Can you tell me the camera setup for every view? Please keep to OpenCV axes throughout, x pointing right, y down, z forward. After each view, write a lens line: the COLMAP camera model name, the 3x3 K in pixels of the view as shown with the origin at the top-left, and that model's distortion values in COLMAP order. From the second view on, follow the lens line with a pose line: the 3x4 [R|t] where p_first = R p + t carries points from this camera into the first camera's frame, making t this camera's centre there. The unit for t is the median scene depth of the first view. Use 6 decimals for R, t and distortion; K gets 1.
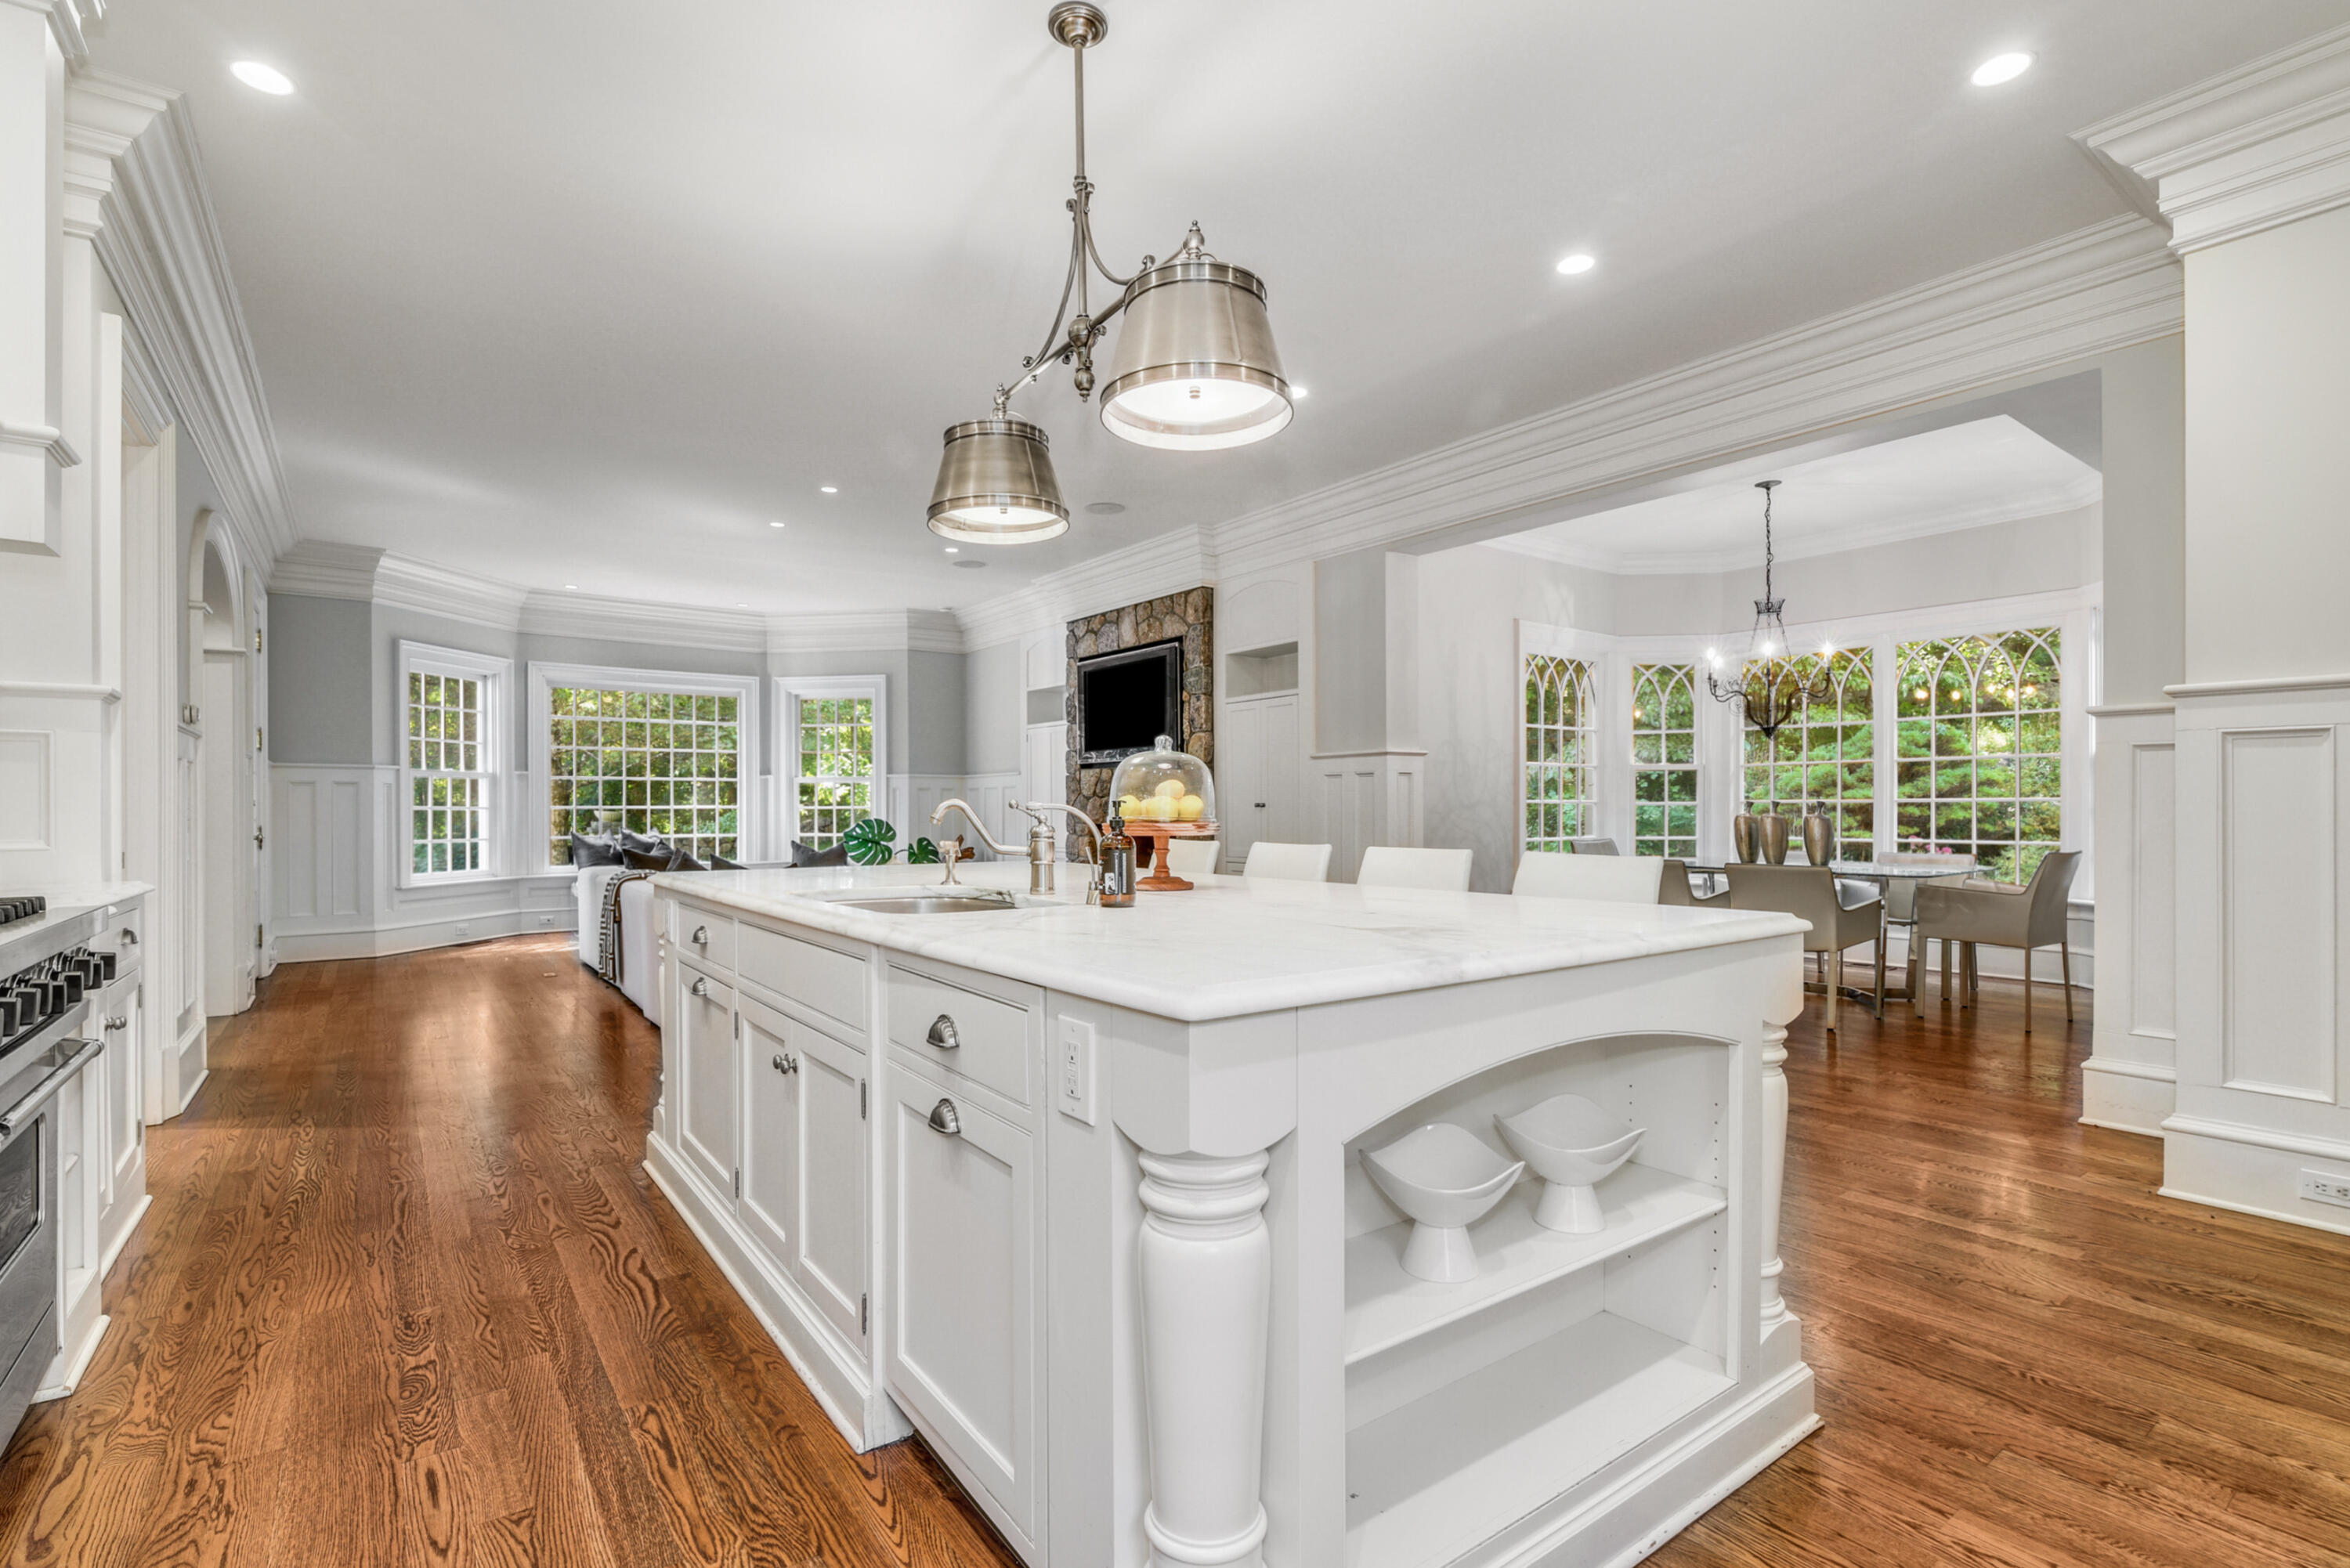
lens RADIAL K [[1099.9, 0, 1217.2], [0, 1099.9, 819.8], [0, 0, 1]] dist [-0.005234, 0.001950]
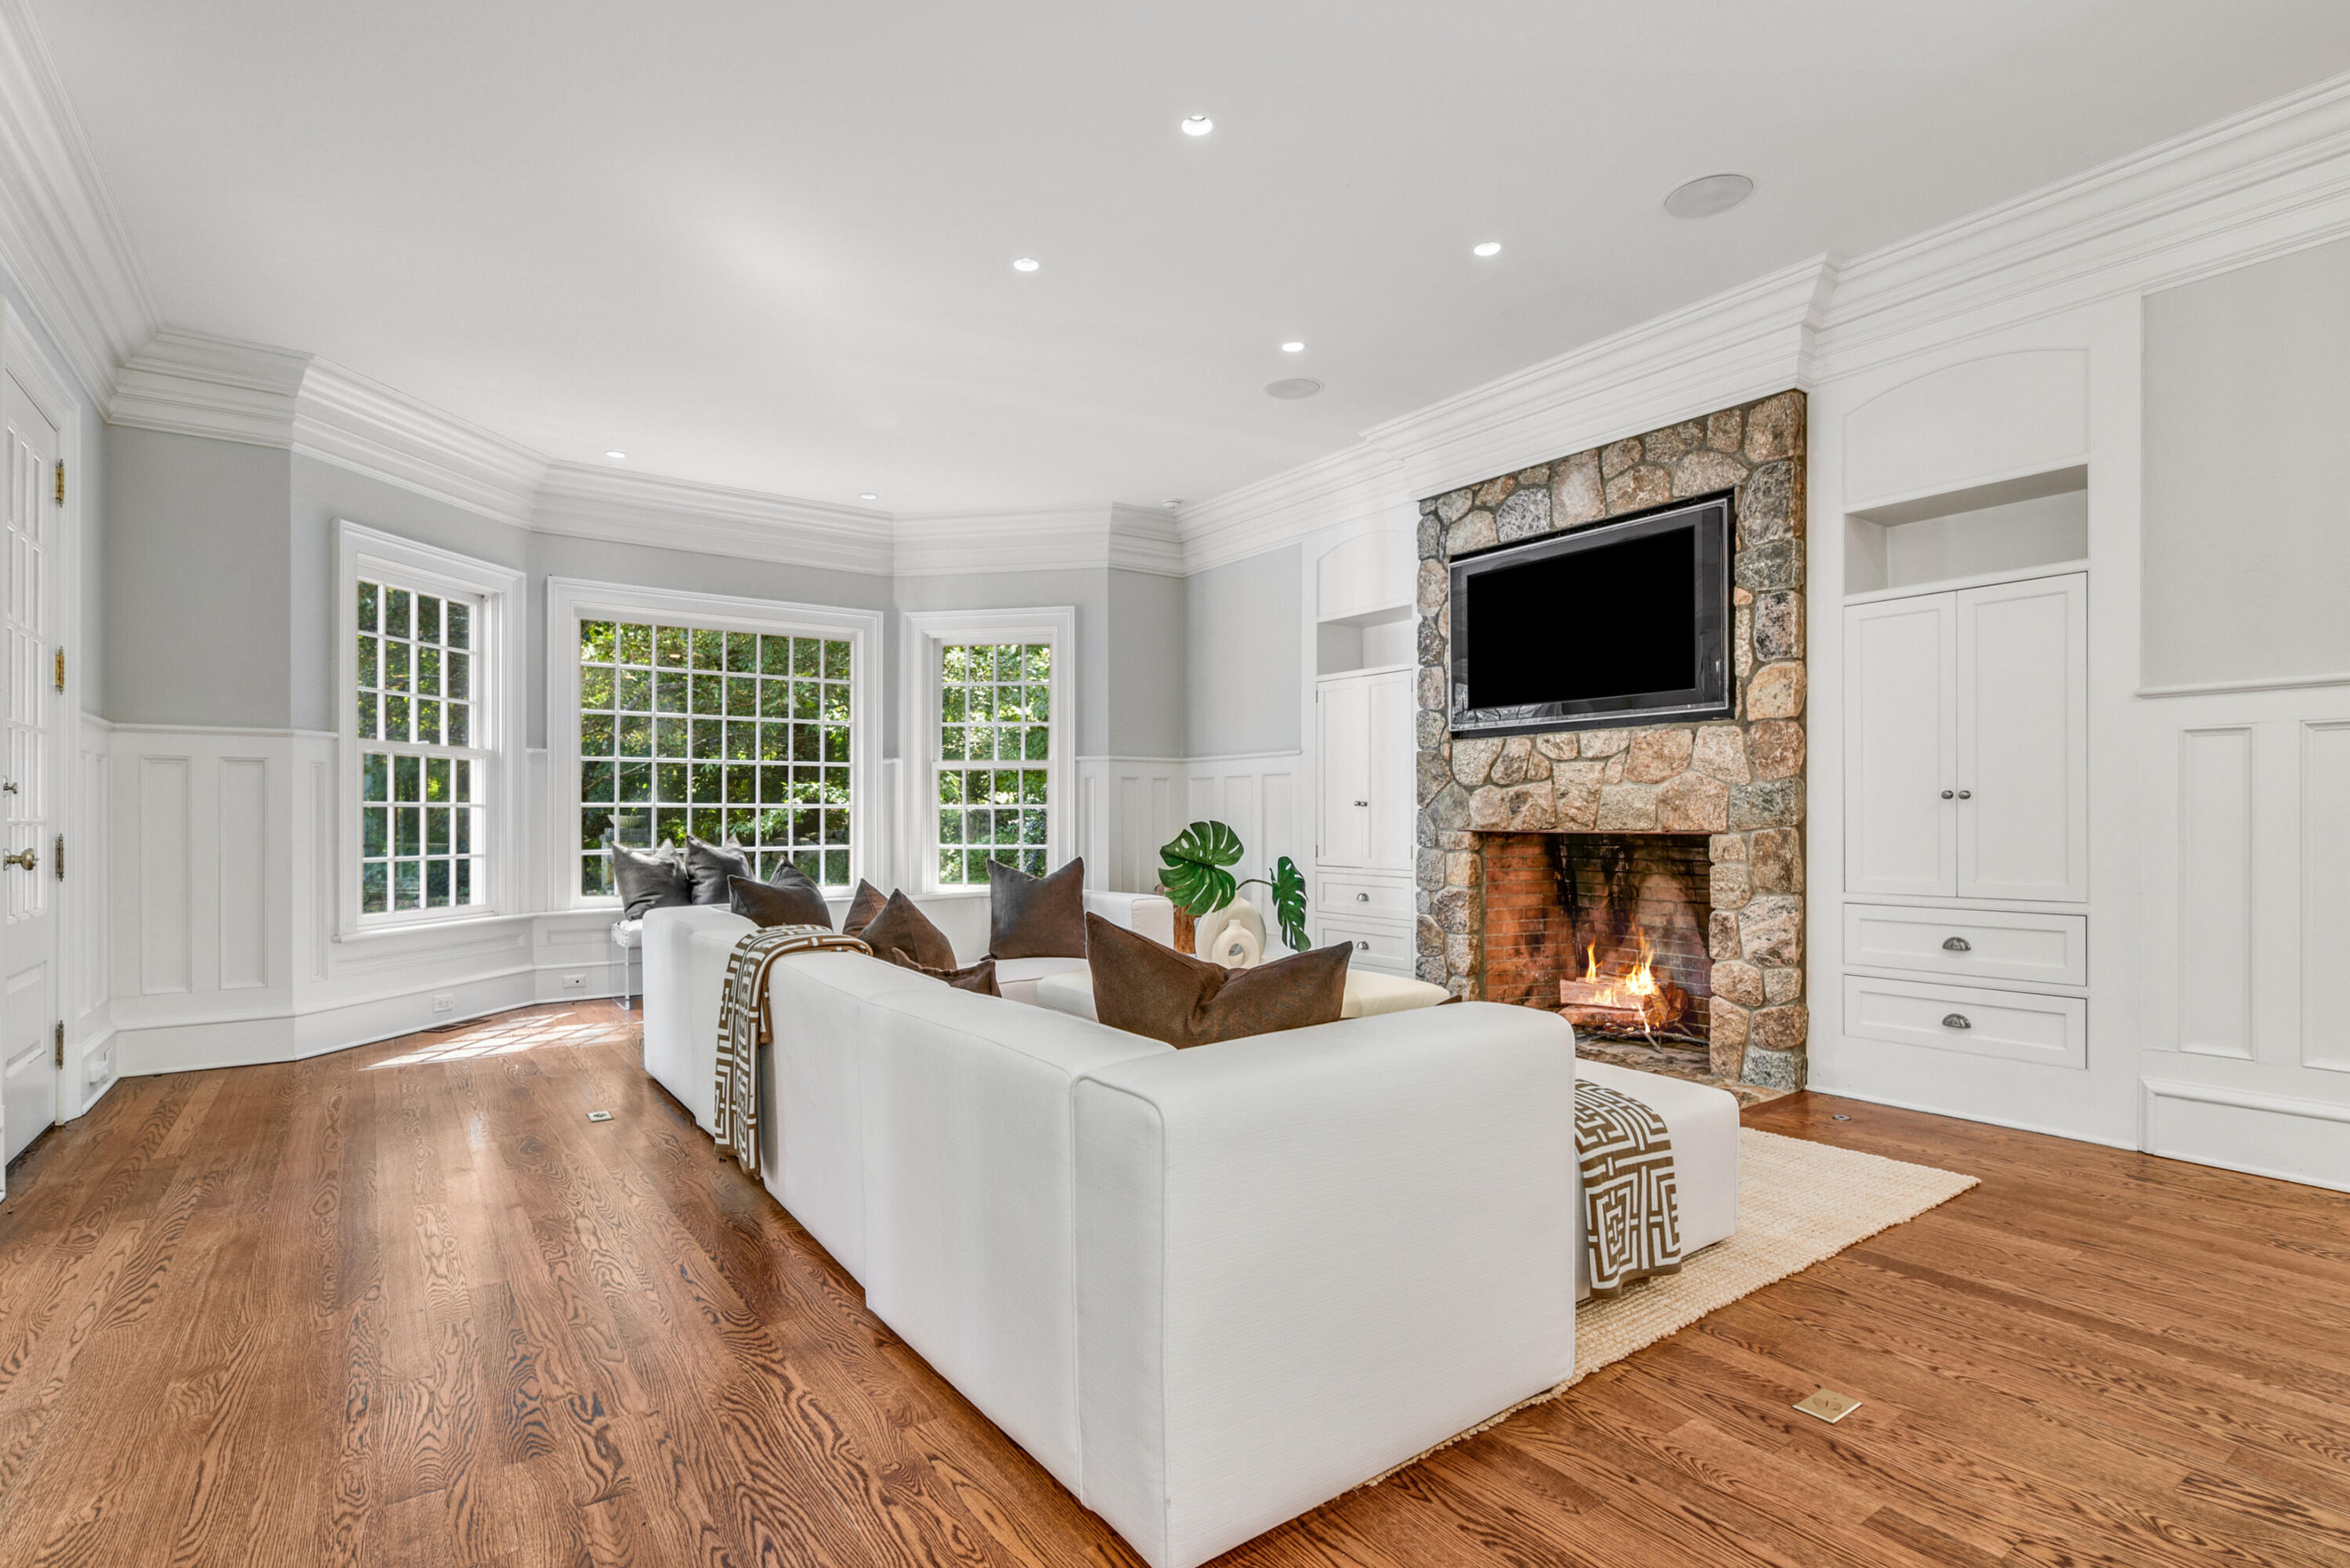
lens RADIAL K [[1099.9, 0, 1165.9], [0, 1099.9, 822.6], [0, 0, 1]] dist [-0.005234, 0.001950]
pose [[0.999590, -0.000269, -0.028649, -0.269541], [0.000173, 0.999994, -0.003353, 0.001150], [0.028649, 0.003346, 0.999584, 0.402787]]
